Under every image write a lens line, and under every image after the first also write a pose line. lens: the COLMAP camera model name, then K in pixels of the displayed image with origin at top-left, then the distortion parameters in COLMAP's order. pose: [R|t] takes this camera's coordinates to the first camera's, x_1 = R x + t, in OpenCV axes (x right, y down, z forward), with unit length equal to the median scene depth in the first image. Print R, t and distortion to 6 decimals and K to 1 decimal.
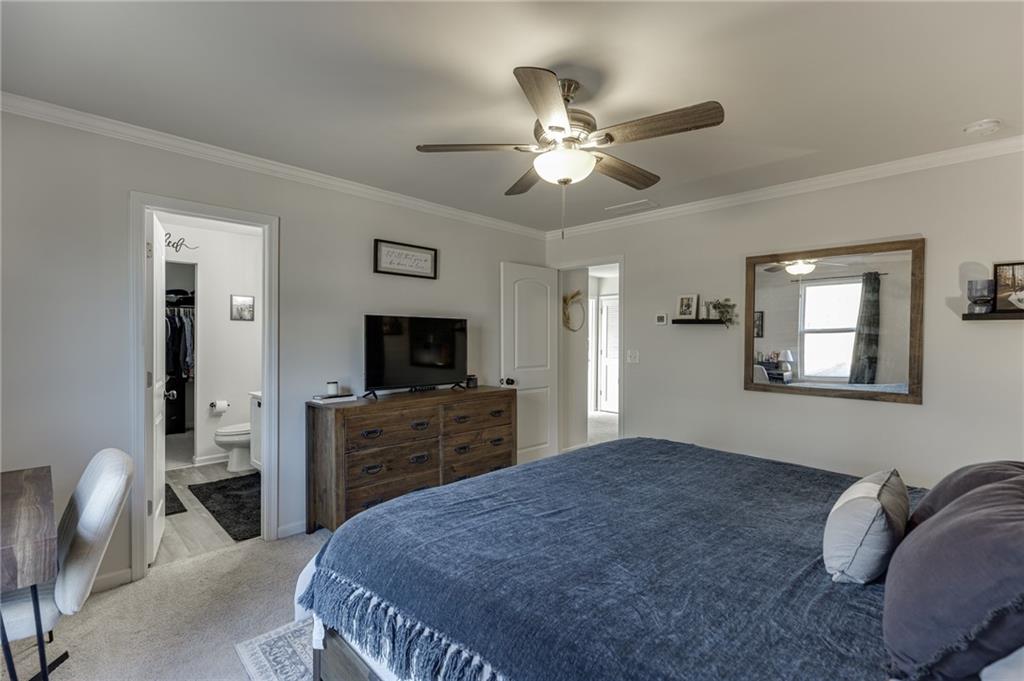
lens RADIAL K [[456.4, 0, 515.3], [0, 456.4, 341.3], [0, 0, 1]] dist [0.004683, -0.000547]
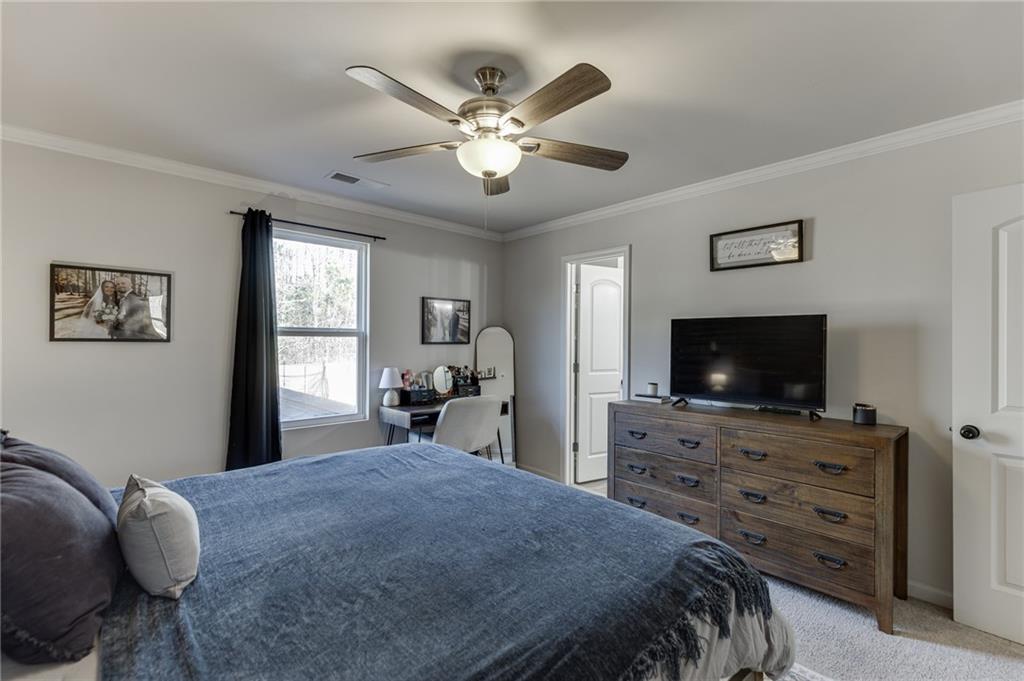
lens RADIAL K [[456.4, 0, 512.2], [0, 456.4, 340.1], [0, 0, 1]] dist [0.004683, -0.000547]
pose [[-0.051378, -0.006220, -0.998660, 0.713933], [-0.015017, 0.999872, -0.005455, -0.002206], [0.998566, 0.014717, -0.051465, 0.737905]]
